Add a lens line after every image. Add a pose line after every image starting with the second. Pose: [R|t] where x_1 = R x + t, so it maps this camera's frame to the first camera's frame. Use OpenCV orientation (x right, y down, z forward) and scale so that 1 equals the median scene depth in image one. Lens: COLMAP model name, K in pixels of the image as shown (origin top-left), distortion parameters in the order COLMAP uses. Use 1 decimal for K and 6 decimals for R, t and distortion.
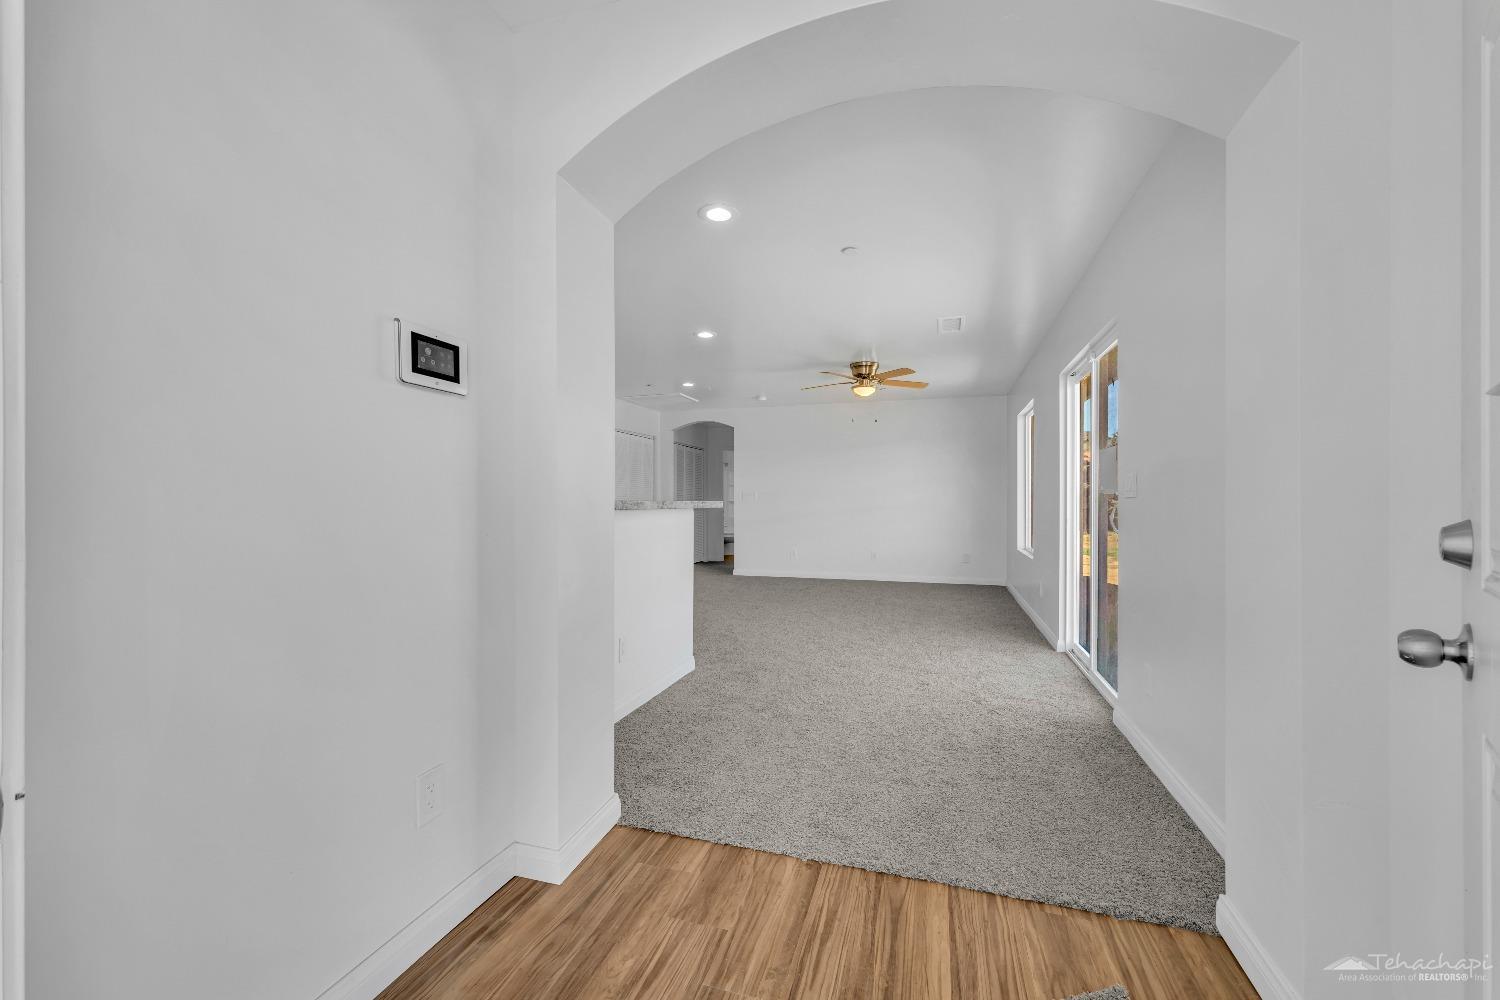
lens RADIAL K [[593.8, 0, 767.3], [0, 593.8, 505.2], [0, 0, 1]] dist [0.002188, 0.000056]
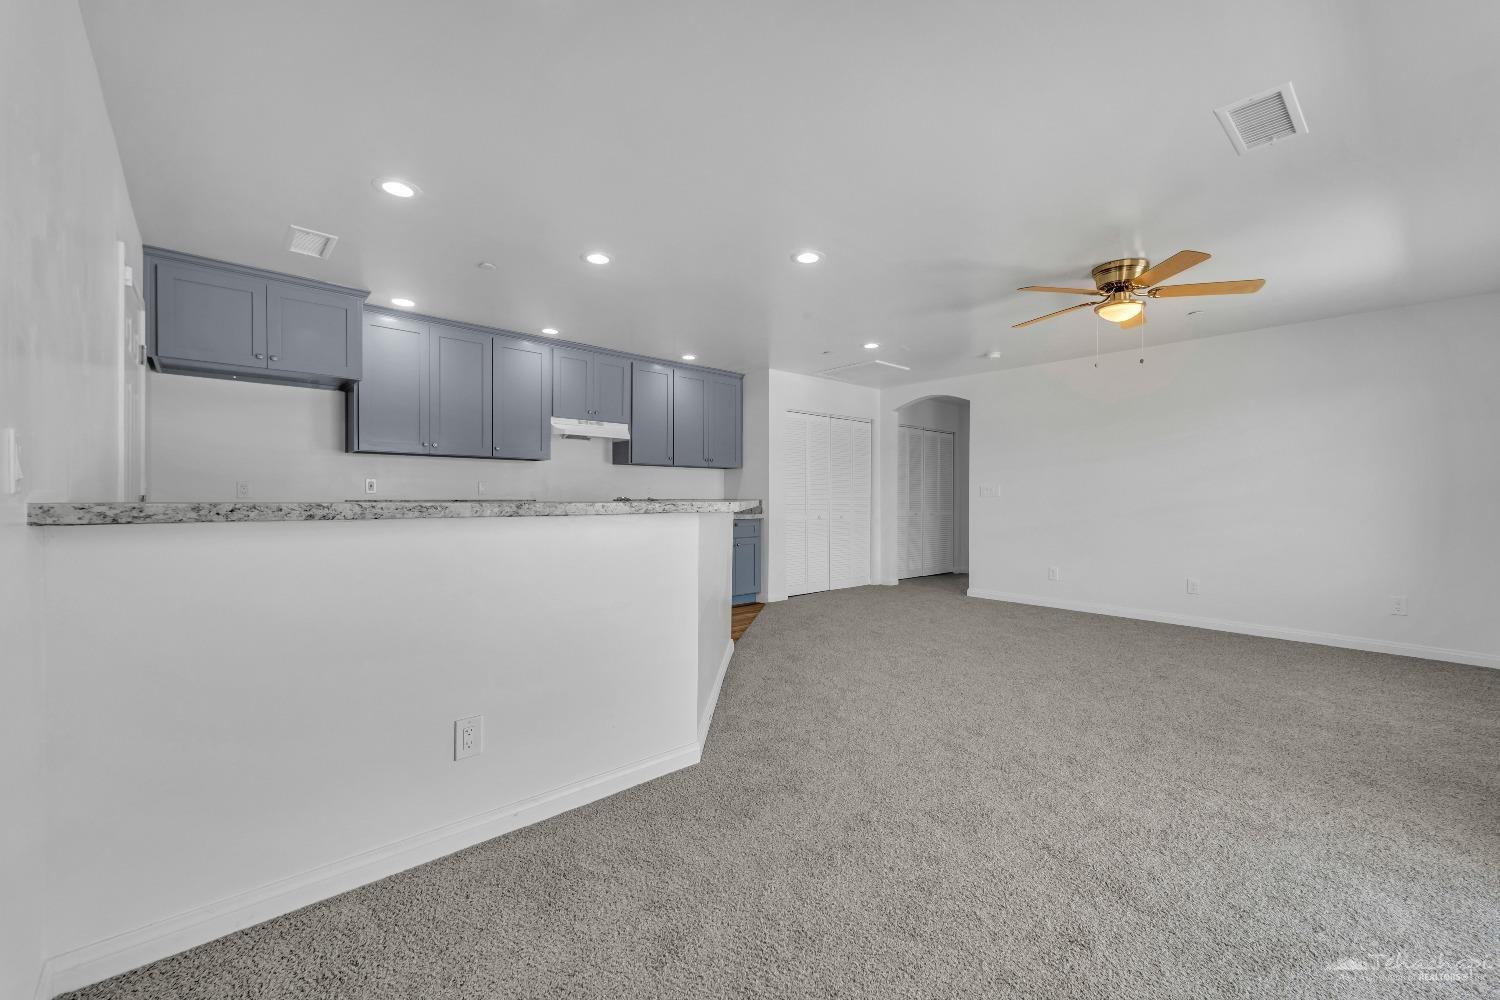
lens RADIAL K [[593.8, 0, 767.3], [0, 593.8, 505.2], [0, 0, 1]] dist [0.002188, 0.000056]
pose [[0.849367, 0.008888, -0.527727, 0.178482], [-0.004531, 0.999944, 0.009548, -0.005967], [0.527783, -0.005718, 0.849360, 0.317105]]
